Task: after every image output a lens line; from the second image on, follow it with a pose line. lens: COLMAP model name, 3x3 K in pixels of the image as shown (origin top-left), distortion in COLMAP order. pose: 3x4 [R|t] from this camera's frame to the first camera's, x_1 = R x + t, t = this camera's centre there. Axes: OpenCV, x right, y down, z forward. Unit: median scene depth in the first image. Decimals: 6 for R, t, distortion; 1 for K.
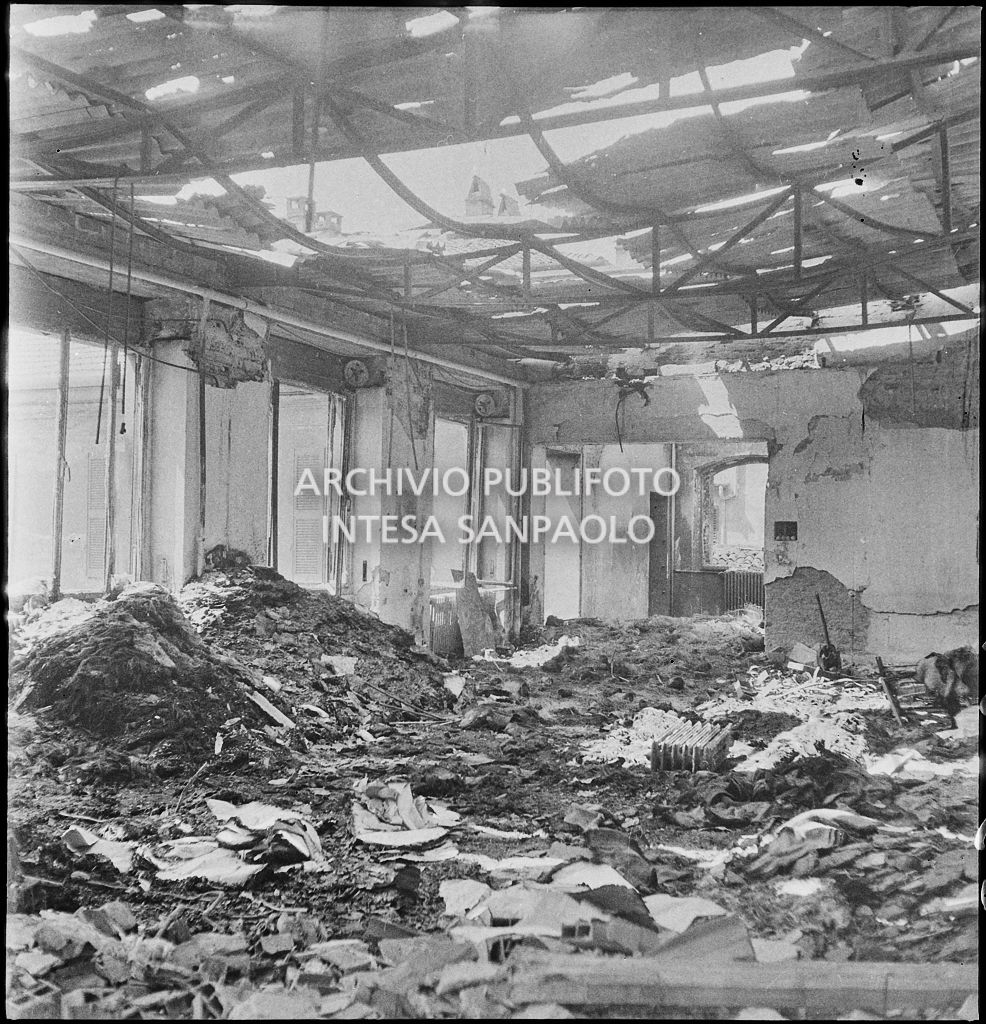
lens RADIAL K [[1301.0, 0, 498.1], [0, 1301.0, 521.5], [0, 0, 1]] dist [0.045396, -0.198935]
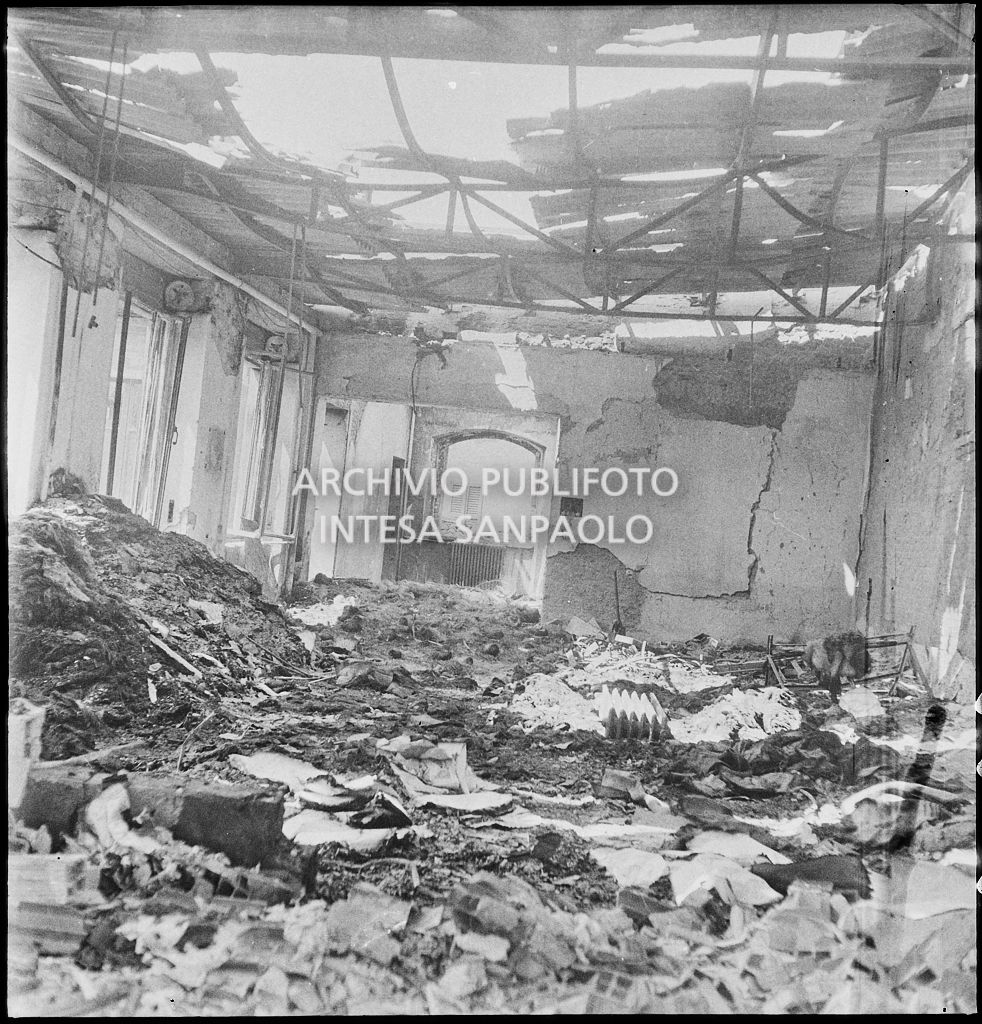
lens RADIAL K [[1296.8, 0, 491.3], [0, 1296.8, 510.2], [0, 0, 1]] dist [0.064438, -0.203598]
pose [[0.950766, 0.084752, 0.298097, -0.202741], [-0.089322, 0.996001, 0.001713, 0.019477], [-0.296760, -0.028255, 0.954534, 0.069480]]
